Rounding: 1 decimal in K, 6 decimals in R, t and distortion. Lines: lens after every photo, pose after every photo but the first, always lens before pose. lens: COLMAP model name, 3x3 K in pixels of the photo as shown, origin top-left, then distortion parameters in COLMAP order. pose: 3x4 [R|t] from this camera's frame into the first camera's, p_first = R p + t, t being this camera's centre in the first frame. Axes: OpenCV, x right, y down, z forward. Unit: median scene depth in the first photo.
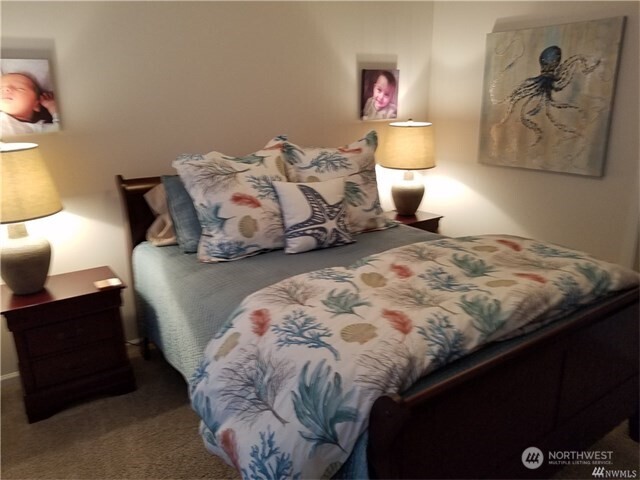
lens RADIAL K [[482.6, 0, 321.9], [0, 482.6, 237.5], [0, 0, 1]] dist [0.056989, -0.030188]
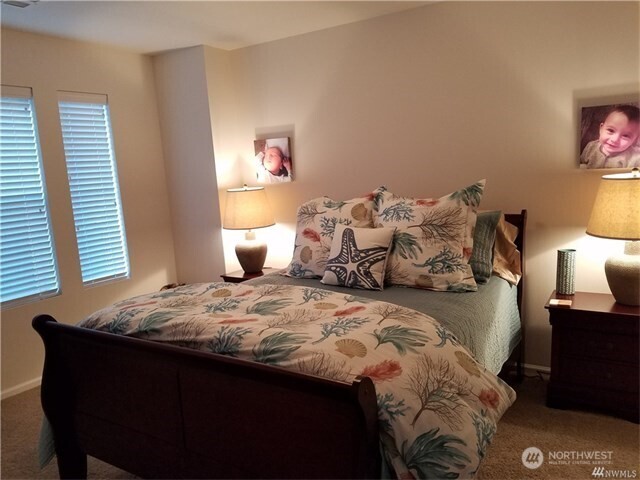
lens RADIAL K [[482.6, 0, 319.8], [0, 482.6, 244.7], [0, 0, 1]] dist [0.056989, -0.030188]
pose [[0.404672, 0.133597, -0.904650, 0.976570], [-0.206061, 0.977150, 0.052128, -0.118007], [0.890943, 0.165319, 0.422954, 0.464696]]
